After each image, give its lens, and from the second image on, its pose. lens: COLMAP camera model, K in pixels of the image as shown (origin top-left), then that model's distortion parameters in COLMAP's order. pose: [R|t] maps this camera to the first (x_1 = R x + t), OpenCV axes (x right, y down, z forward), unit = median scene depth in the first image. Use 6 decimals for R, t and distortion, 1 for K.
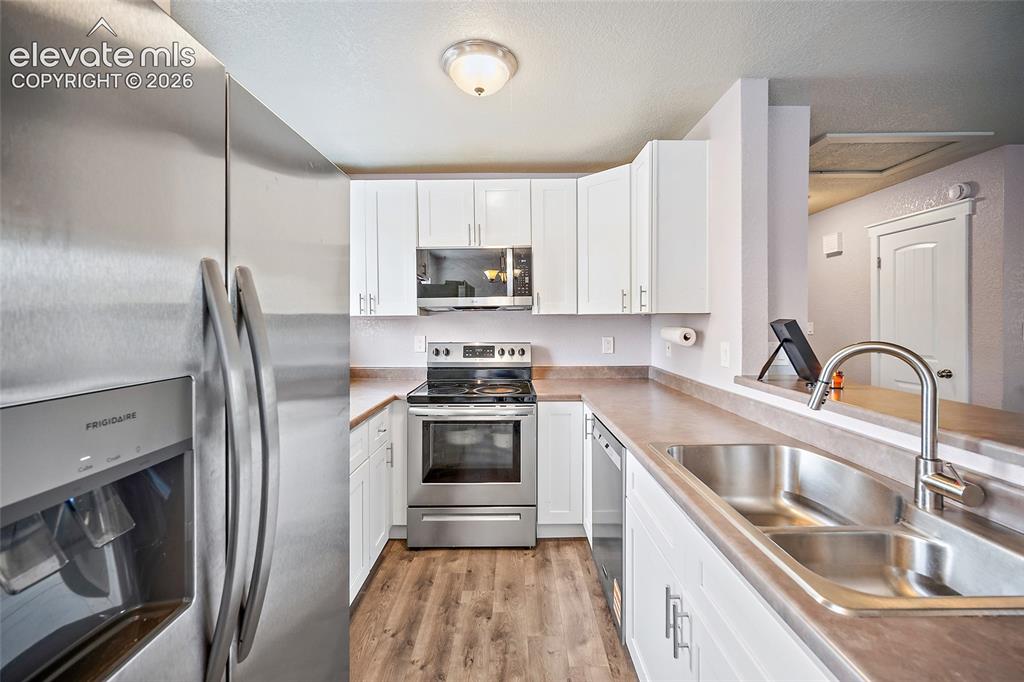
lens RADIAL K [[411.6, 0, 504.1], [0, 411.6, 326.4], [0, 0, 1]] dist [-0.005415, -0.001134]
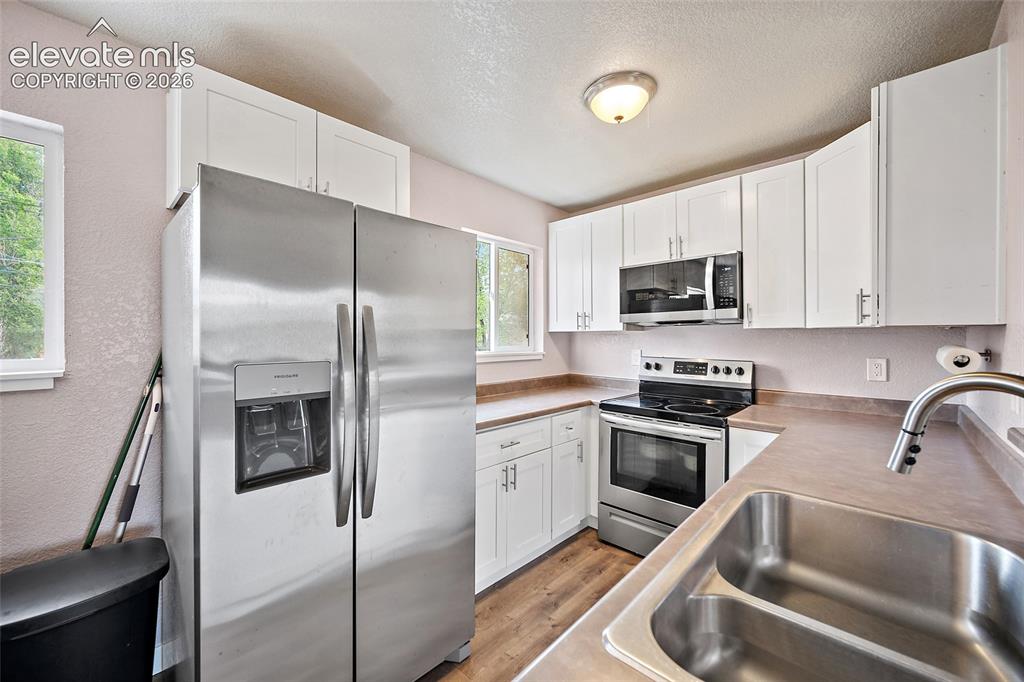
lens RADIAL K [[411.6, 0, 517.4], [0, 411.6, 340.4], [0, 0, 1]] dist [-0.005415, -0.001134]
pose [[0.713045, 0.011223, -0.701029, 0.351143], [-0.011850, 0.999922, 0.003954, -0.001888], [0.701019, 0.005488, 0.713122, 0.042550]]
